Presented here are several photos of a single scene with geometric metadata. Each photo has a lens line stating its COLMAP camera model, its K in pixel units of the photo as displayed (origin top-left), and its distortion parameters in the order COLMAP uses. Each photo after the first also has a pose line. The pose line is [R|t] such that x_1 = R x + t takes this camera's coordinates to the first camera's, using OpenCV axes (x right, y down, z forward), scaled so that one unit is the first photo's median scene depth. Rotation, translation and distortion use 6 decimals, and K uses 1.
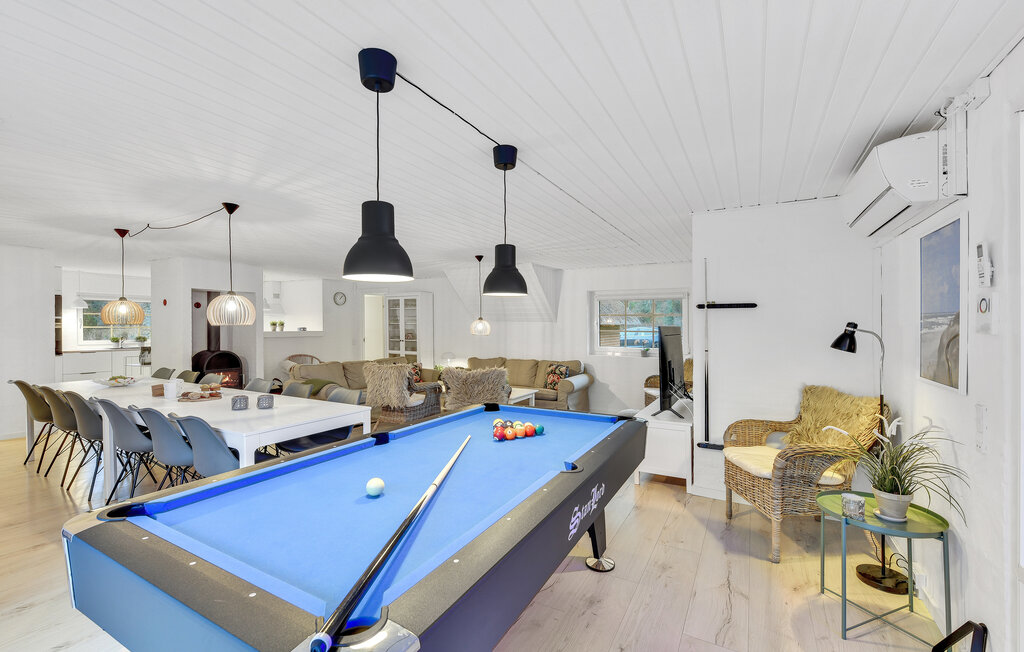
lens RADIAL K [[424.4, 0, 508.1], [0, 424.4, 332.3], [0, 0, 1]] dist [-0.001929, -0.000549]
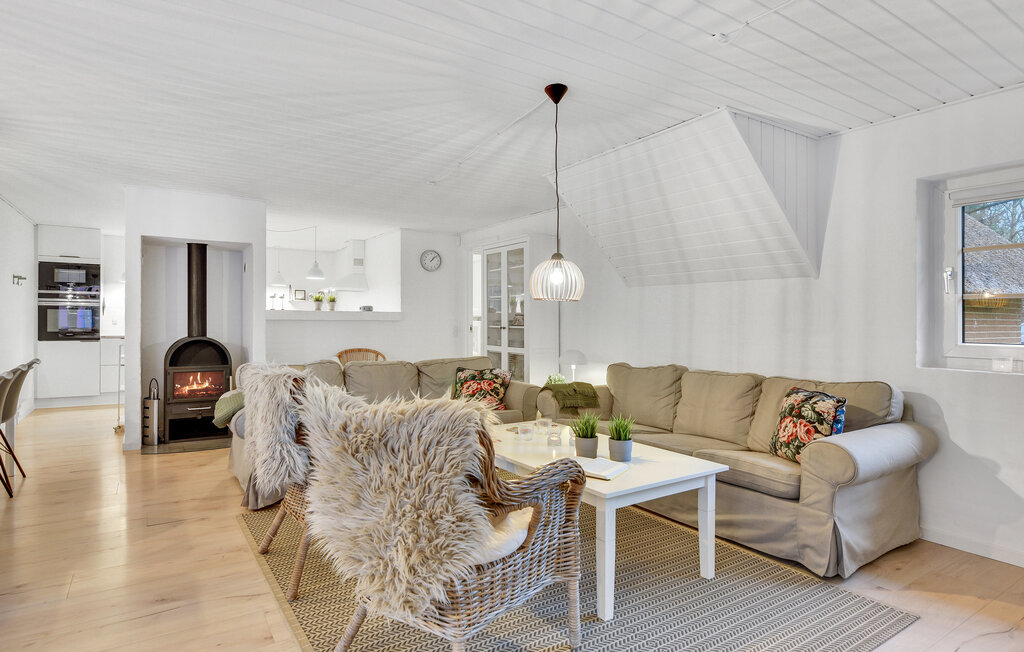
lens RADIAL K [[557.9, 0, 508.8], [0, 557.9, 326.6], [0, 0, 1]] dist [-0.001670, 0.000230]
pose [[0.891069, 0.006440, -0.453822, 0.096803], [-0.009547, 0.999944, -0.004556, 0.025791], [0.453767, 0.008392, 0.891081, 0.448084]]
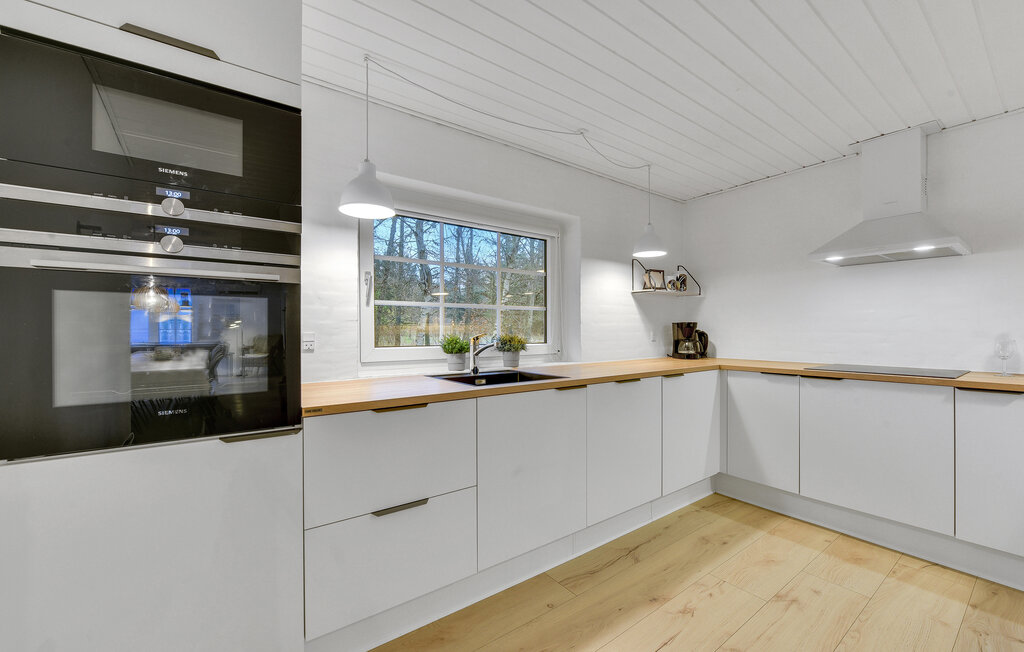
lens RADIAL K [[417.5, 0, 515.1], [0, 417.5, 333.3], [0, 0, 1]] dist [-0.010481, 0.000392]
pose [[0.911127, 0.003241, -0.412113, -0.948741], [-0.007639, 0.999930, -0.009027, 0.013661], [0.412055, 0.011373, 0.911088, 0.926344]]
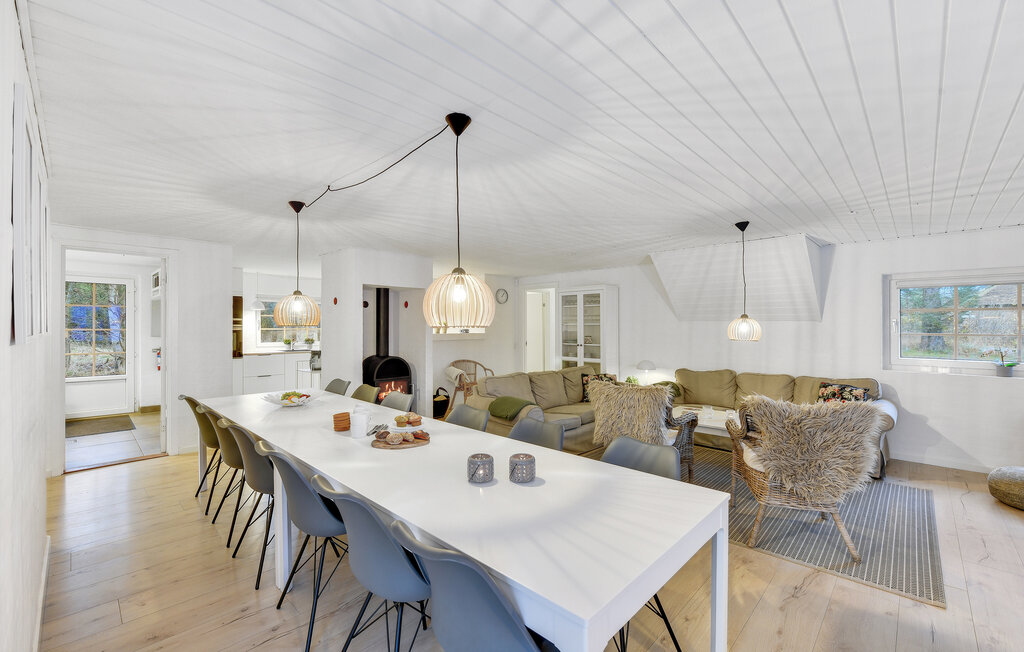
lens RADIAL K [[424.4, 0, 517.9], [0, 424.4, 332.0], [0, 0, 1]] dist [-0.001929, -0.000549]
pose [[0.969220, 0.000572, -0.246196, -0.200916], [-0.001378, 0.999994, -0.003103, -0.003734], [0.246193, 0.003347, 0.969215, 0.212991]]
